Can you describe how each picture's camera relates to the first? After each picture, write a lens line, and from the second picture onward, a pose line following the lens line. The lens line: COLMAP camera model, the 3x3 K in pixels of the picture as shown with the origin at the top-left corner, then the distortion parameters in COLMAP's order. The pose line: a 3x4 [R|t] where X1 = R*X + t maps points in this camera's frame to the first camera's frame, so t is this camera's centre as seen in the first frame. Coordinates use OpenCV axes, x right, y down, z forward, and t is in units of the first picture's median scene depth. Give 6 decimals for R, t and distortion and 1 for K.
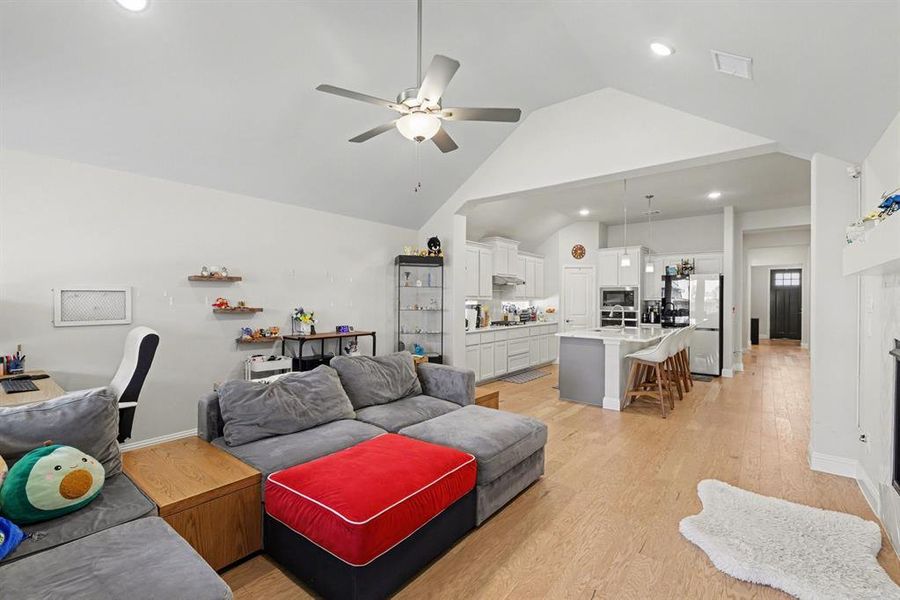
lens RADIAL K [[391.7, 0, 447.8], [0, 391.7, 300.7], [0, 0, 1]] dist [0.000250, 0.000471]
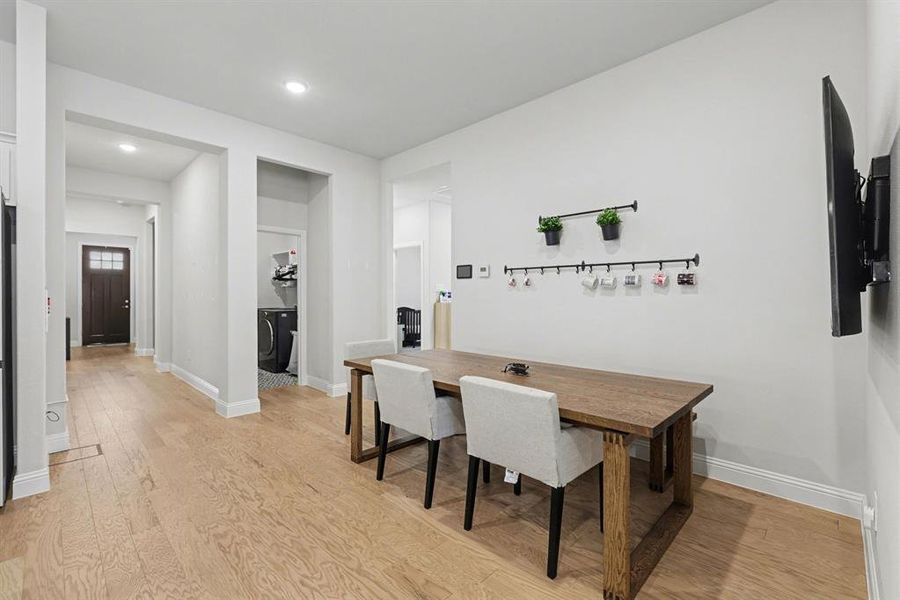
lens RADIAL K [[395.6, 0, 452.1], [0, 395.6, 296.3], [0, 0, 1]] dist [0.000482, 0.000711]
pose [[0.094516, -0.005972, 0.995505, 0.358972], [0.002868, 0.999979, 0.005726, 0.015276], [-0.995519, 0.002314, 0.094531, 0.535468]]
